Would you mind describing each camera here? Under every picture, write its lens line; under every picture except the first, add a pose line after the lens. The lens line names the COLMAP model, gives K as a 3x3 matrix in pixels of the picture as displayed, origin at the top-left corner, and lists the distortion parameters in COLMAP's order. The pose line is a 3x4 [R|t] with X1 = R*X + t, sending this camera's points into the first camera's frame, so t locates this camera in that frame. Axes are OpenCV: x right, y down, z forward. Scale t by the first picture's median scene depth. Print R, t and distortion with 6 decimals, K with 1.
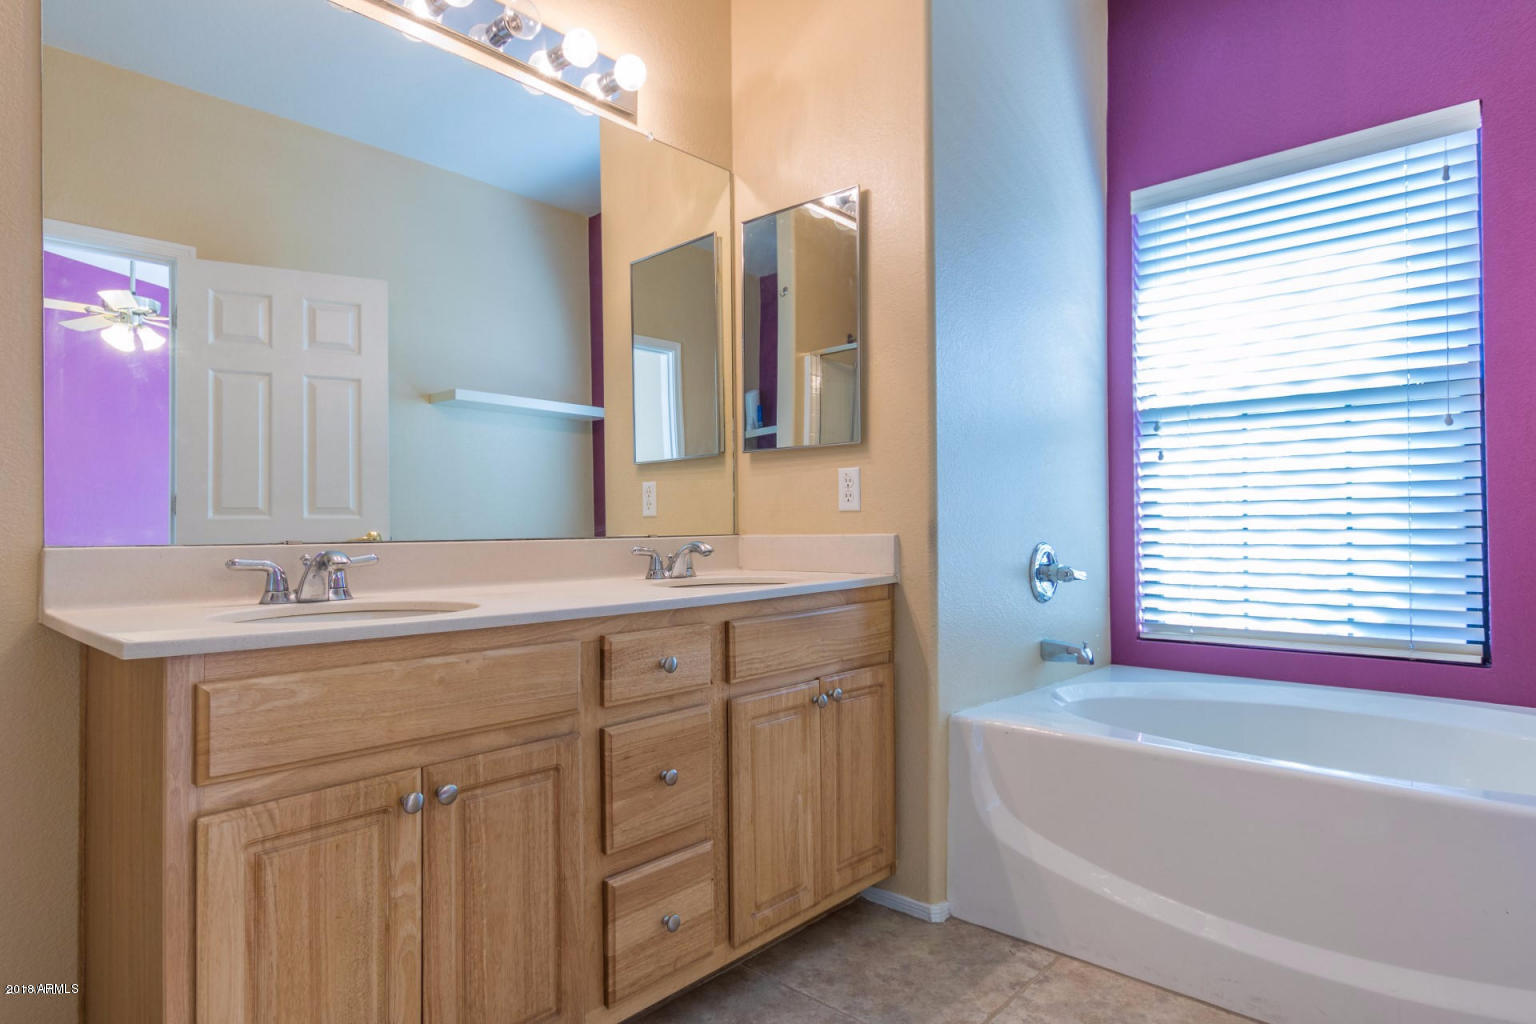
lens RADIAL K [[847.2, 0, 768.0], [0, 847.2, 512.0], [0, 0, 1]] dist [0.003638, 0.000587]
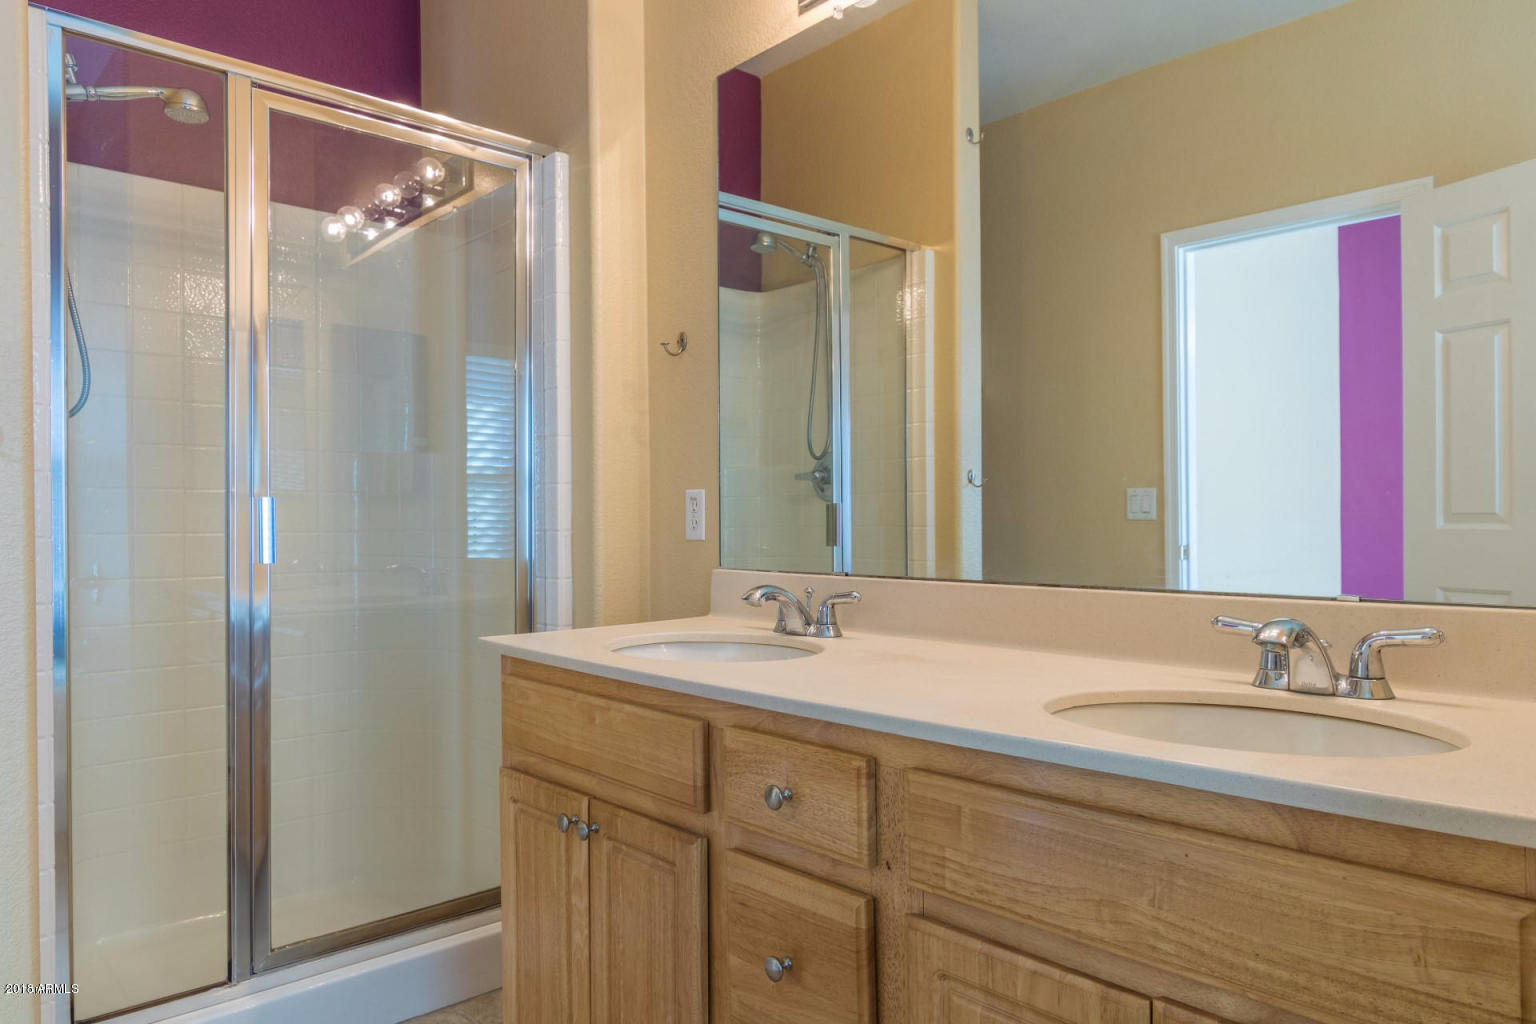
lens RADIAL K [[1022.7, 0, 768.0], [0, 1022.7, 512.0], [0, 0, 1]] dist [0.001010, 0.000090]
pose [[-0.080538, 0.002528, -0.996748, 0.658494], [0.020305, 0.999793, 0.000896, -0.042838], [0.996545, -0.020167, -0.080572, 1.029102]]
